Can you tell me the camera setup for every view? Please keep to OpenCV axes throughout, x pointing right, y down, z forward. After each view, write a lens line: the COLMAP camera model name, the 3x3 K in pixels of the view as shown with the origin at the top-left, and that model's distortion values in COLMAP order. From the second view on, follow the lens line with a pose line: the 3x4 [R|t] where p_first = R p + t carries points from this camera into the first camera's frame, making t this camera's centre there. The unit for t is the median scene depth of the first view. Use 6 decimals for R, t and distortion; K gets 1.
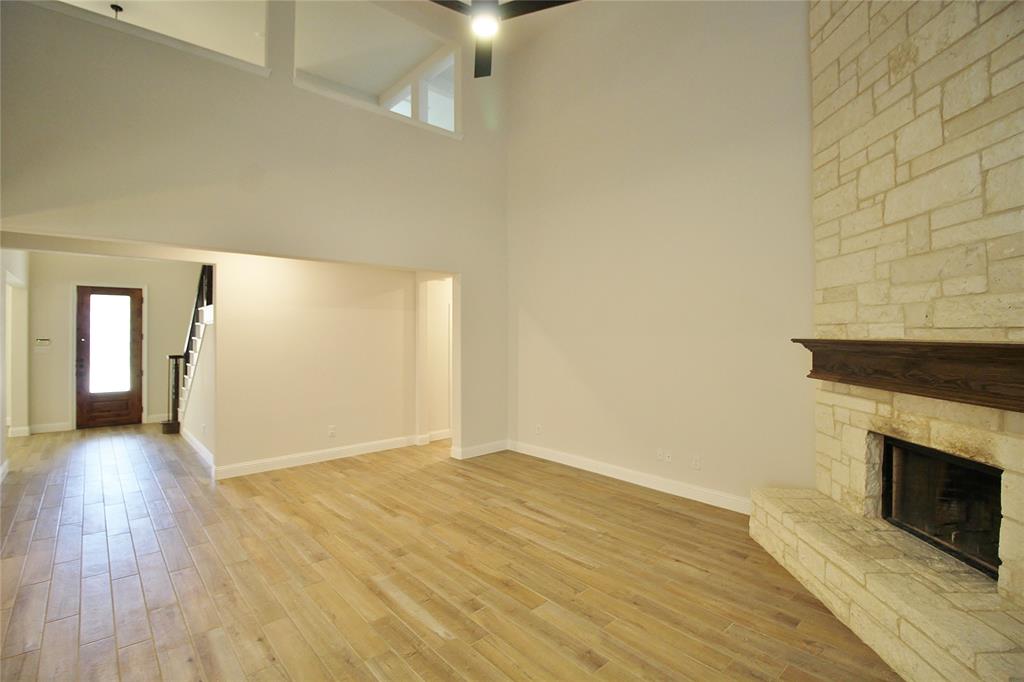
lens RADIAL K [[469.9, 0, 518.8], [0, 469.9, 333.6], [0, 0, 1]] dist [-0.009844, -0.005976]
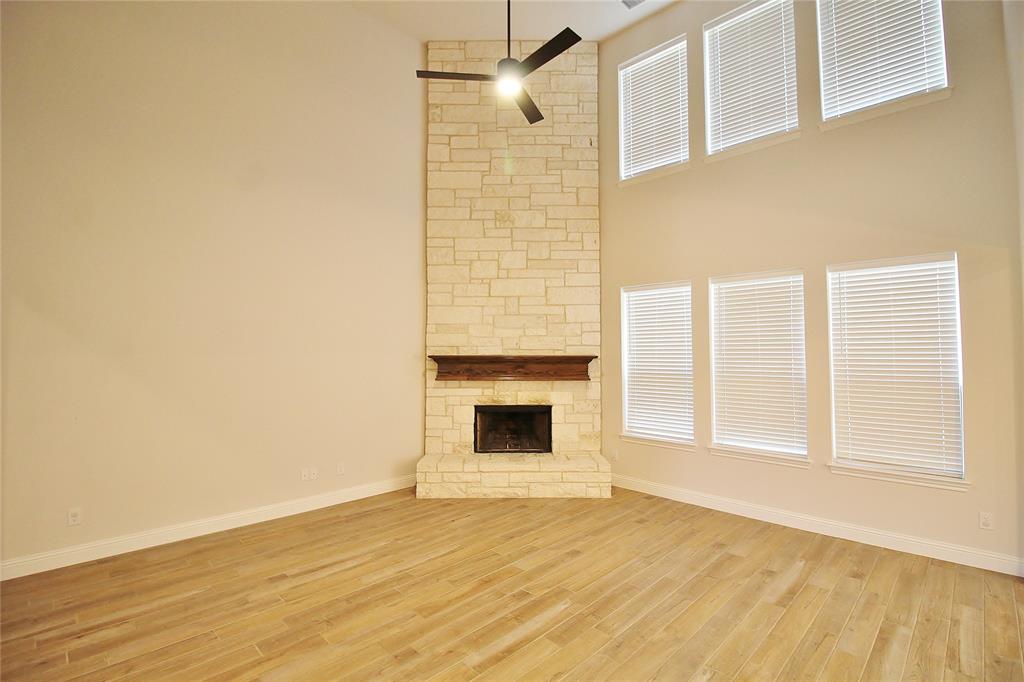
lens RADIAL K [[469.9, 0, 502.3], [0, 469.9, 333.9], [0, 0, 1]] dist [-0.009844, -0.005976]
pose [[-0.033452, 0.035942, 0.998794, -1.146697], [0.000383, 0.999354, -0.035950, -0.005323], [-0.999440, -0.000820, -0.033444, 1.002689]]
